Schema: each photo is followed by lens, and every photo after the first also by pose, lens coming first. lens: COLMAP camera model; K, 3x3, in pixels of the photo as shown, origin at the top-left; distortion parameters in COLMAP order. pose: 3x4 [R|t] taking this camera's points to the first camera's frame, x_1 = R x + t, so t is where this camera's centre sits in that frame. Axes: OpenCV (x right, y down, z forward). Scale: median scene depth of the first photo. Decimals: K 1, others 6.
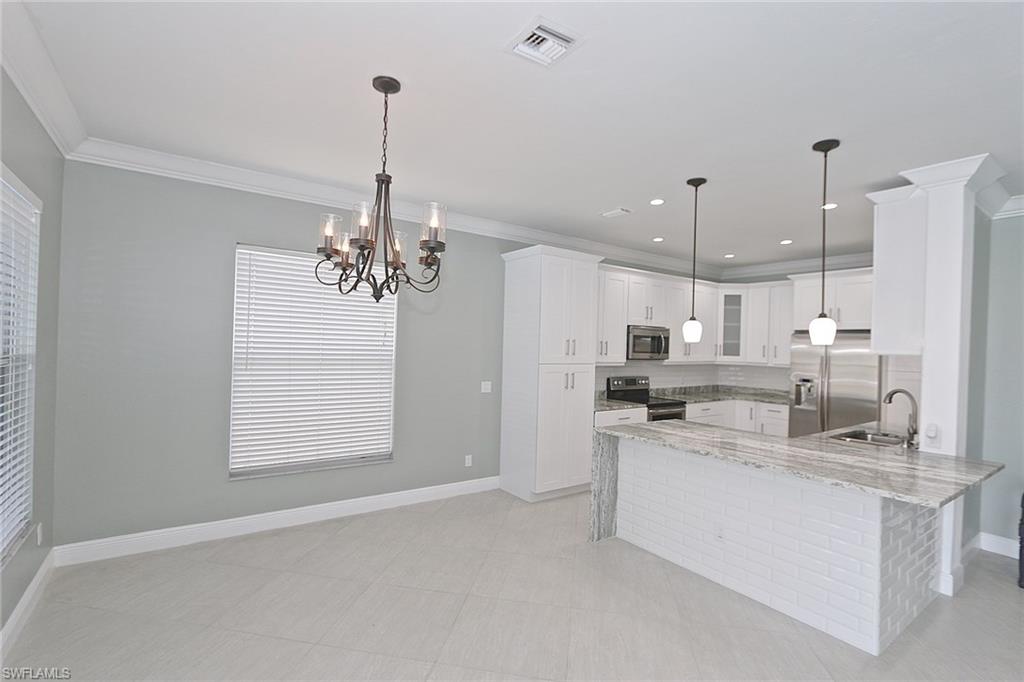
lens RADIAL K [[470.7, 0, 508.3], [0, 470.7, 344.3], [0, 0, 1]] dist [-0.016183, 0.001111]
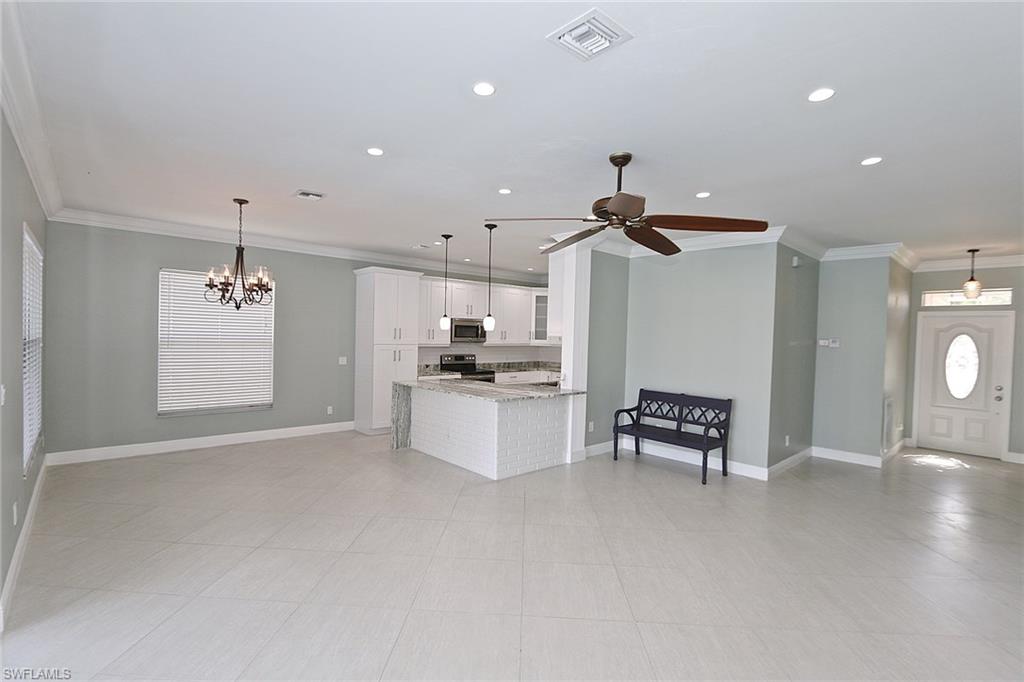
lens RADIAL K [[470.7, 0, 508.3], [0, 470.7, 344.3], [0, 0, 1]] dist [-0.016183, 0.001111]
pose [[0.992384, -0.007100, 0.122981, 0.279473], [0.004150, 0.999698, 0.024223, 0.005452], [-0.123115, -0.023528, 0.992113, -0.509426]]
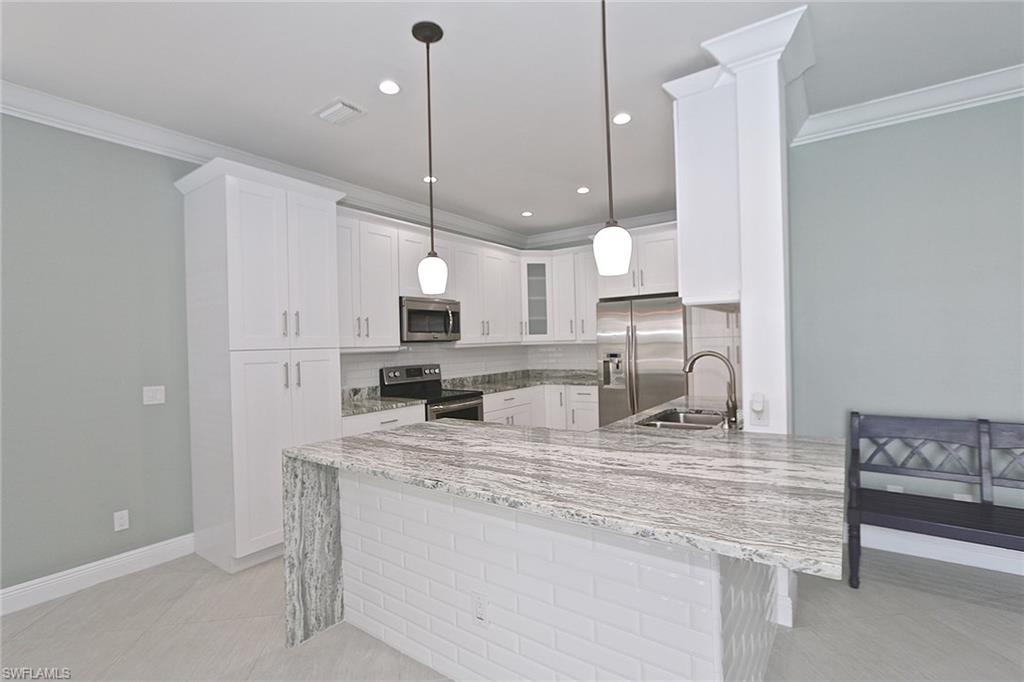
lens RADIAL K [[470.7, 0, 508.3], [0, 470.7, 344.3], [0, 0, 1]] dist [-0.016183, 0.001111]
pose [[0.945255, -0.053814, 0.321866, 0.192900], [0.053211, 0.998526, 0.010677, 0.041206], [-0.321966, 0.007034, 0.946725, 0.265167]]
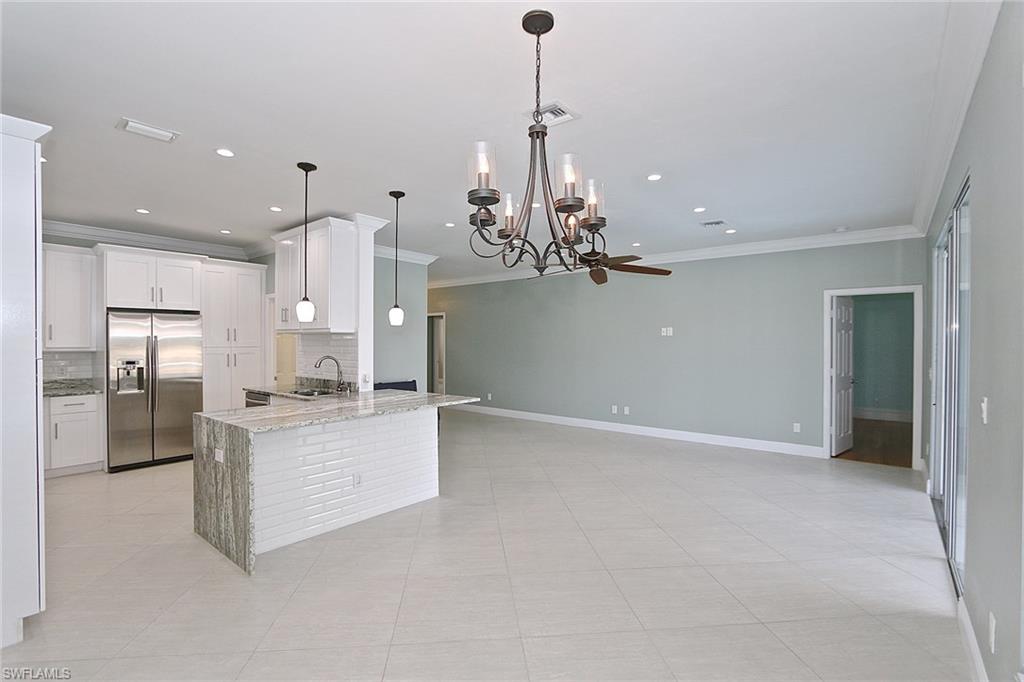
lens RADIAL K [[470.7, 0, 508.3], [0, 470.7, 344.3], [0, 0, 1]] dist [-0.016183, 0.001111]
pose [[-0.261935, -0.033921, 0.964489, -0.495814], [-0.009412, 0.999424, 0.032594, 0.004290], [-0.965040, -0.000540, -0.262104, 0.574489]]
